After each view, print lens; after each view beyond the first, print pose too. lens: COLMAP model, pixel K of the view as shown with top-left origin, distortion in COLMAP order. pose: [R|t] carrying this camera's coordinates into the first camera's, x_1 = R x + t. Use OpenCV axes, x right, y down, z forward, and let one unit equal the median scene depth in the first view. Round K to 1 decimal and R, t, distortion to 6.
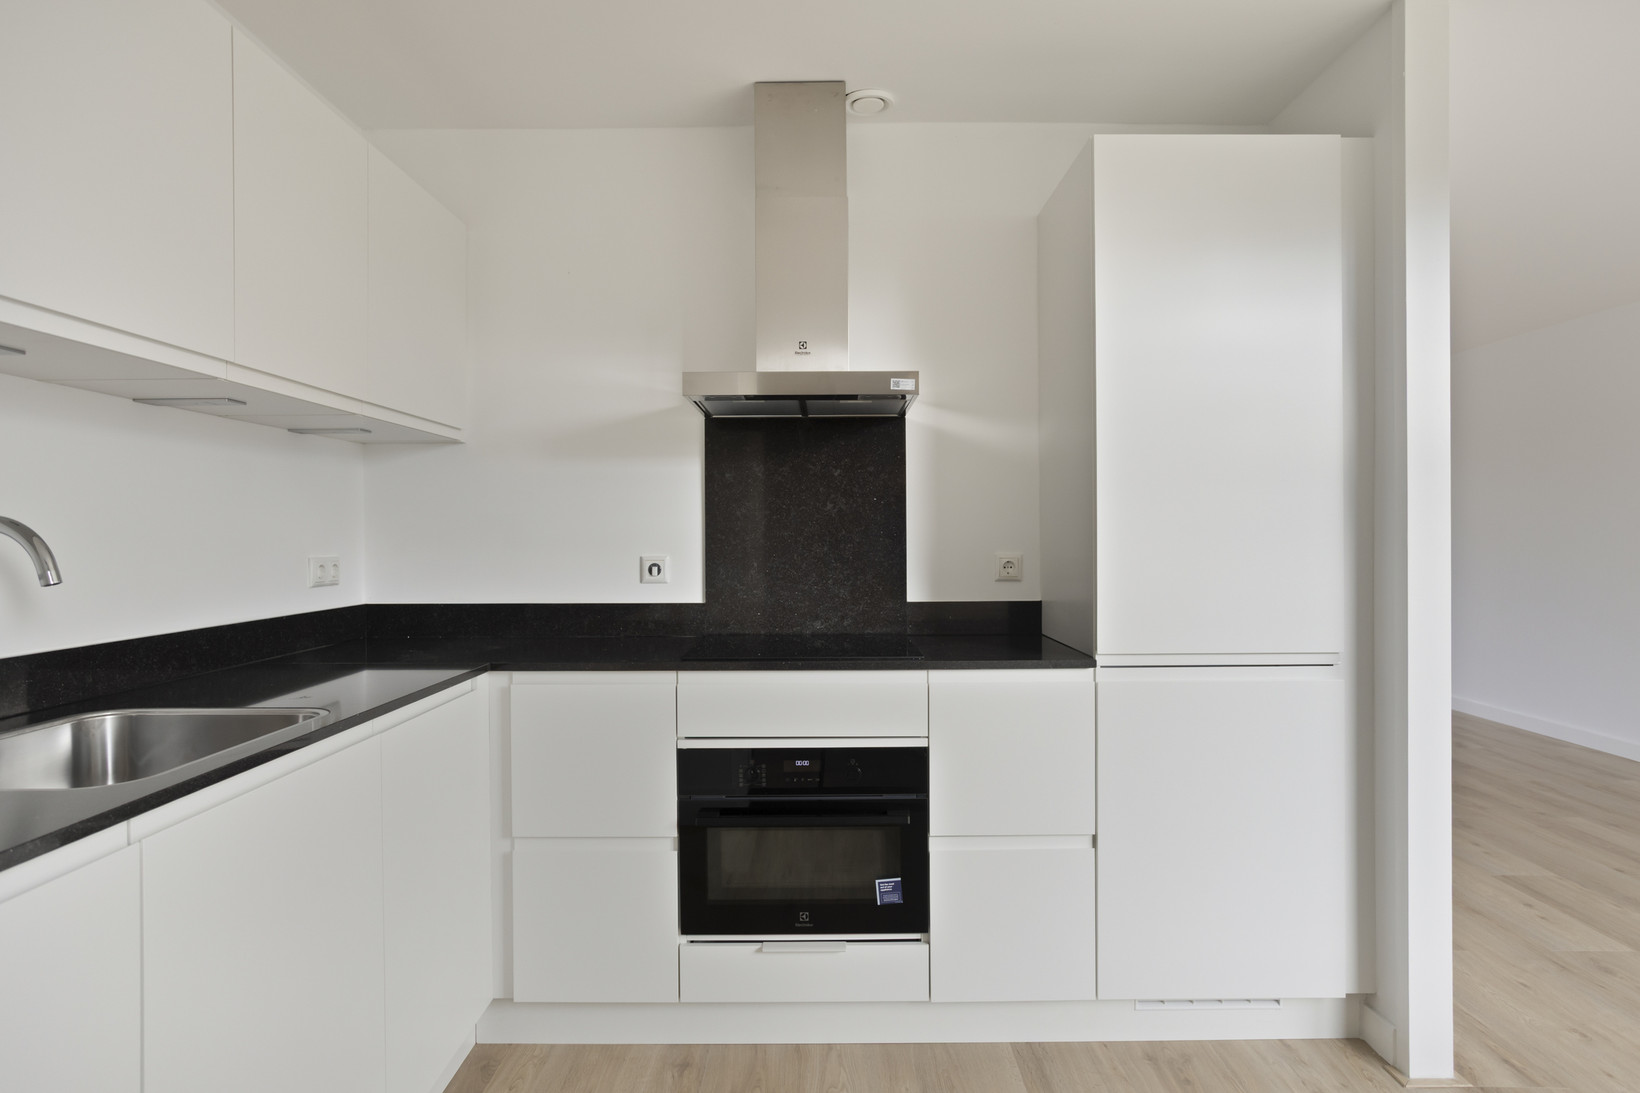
lens RADIAL K [[970.8, 0, 828.4], [0, 970.8, 542.8], [0, 0, 1]] dist [-0.016207, 0.006093]
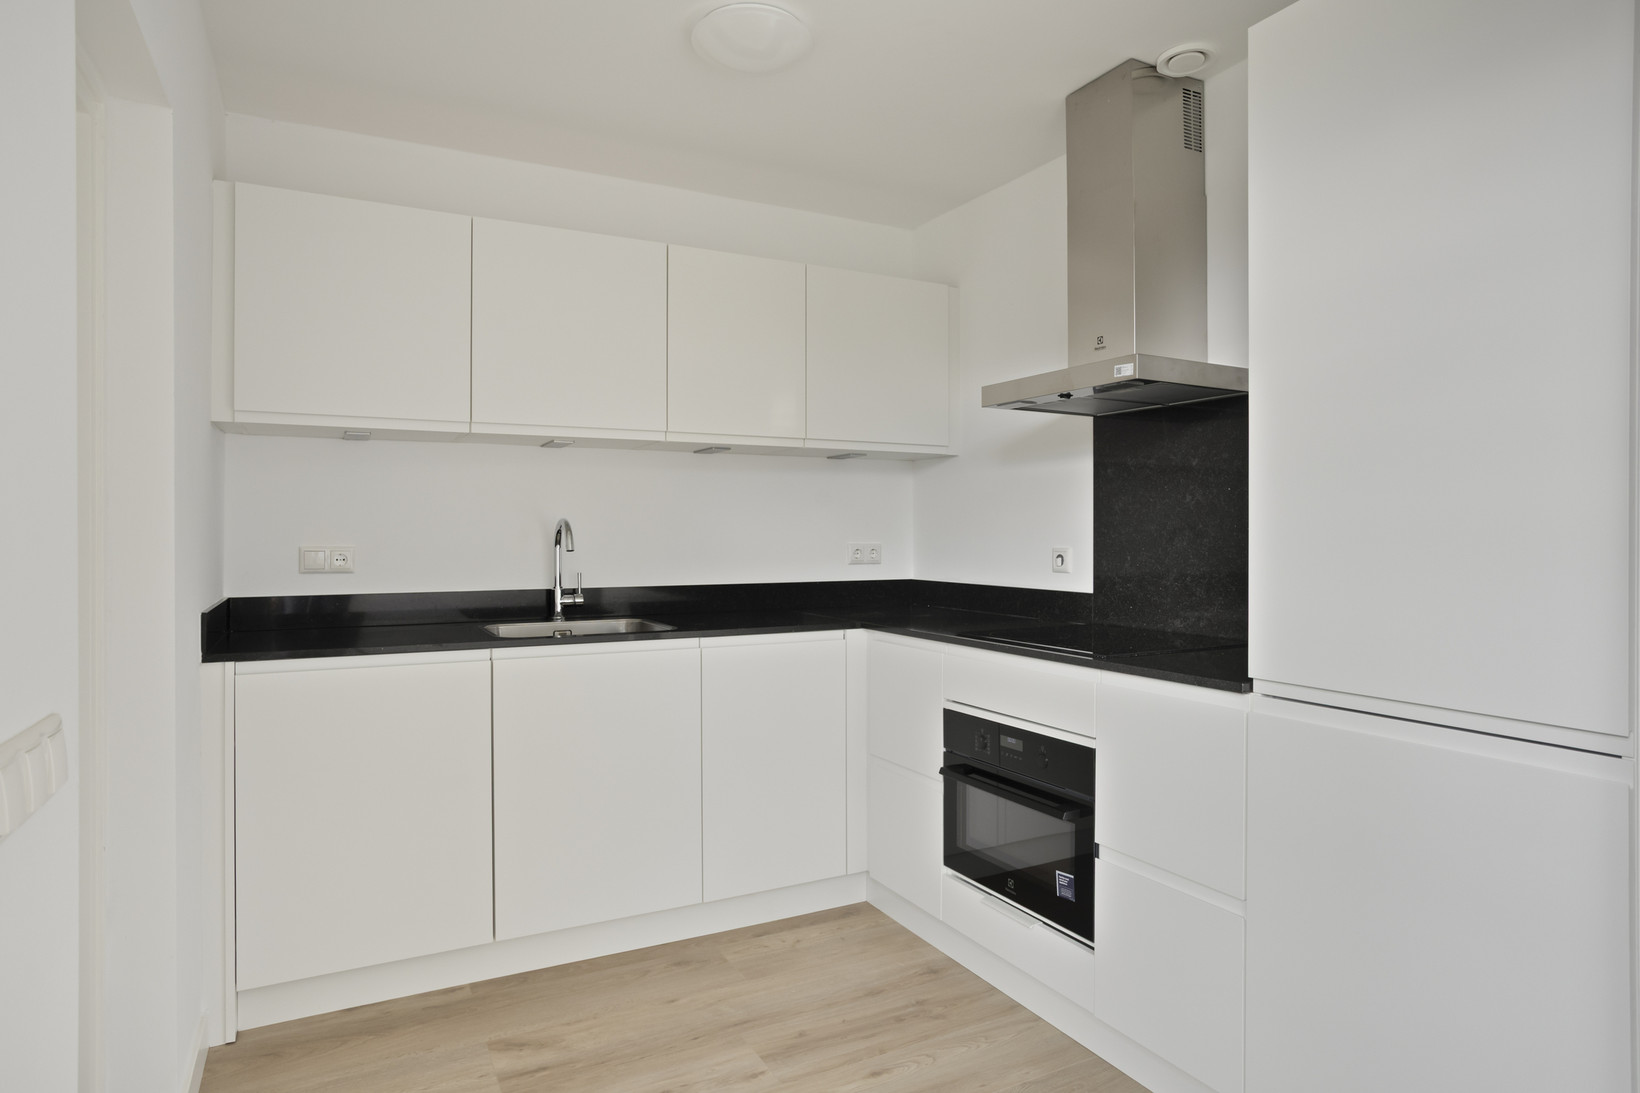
lens RADIAL K [[970.8, 0, 830.2], [0, 970.8, 545.1], [0, 0, 1]] dist [-0.016207, 0.006093]
pose [[0.469158, 0.015944, -0.882970, 0.666814], [-0.007400, 0.999873, 0.014123, -0.003019], [0.883083, -0.000092, 0.469216, 0.255803]]
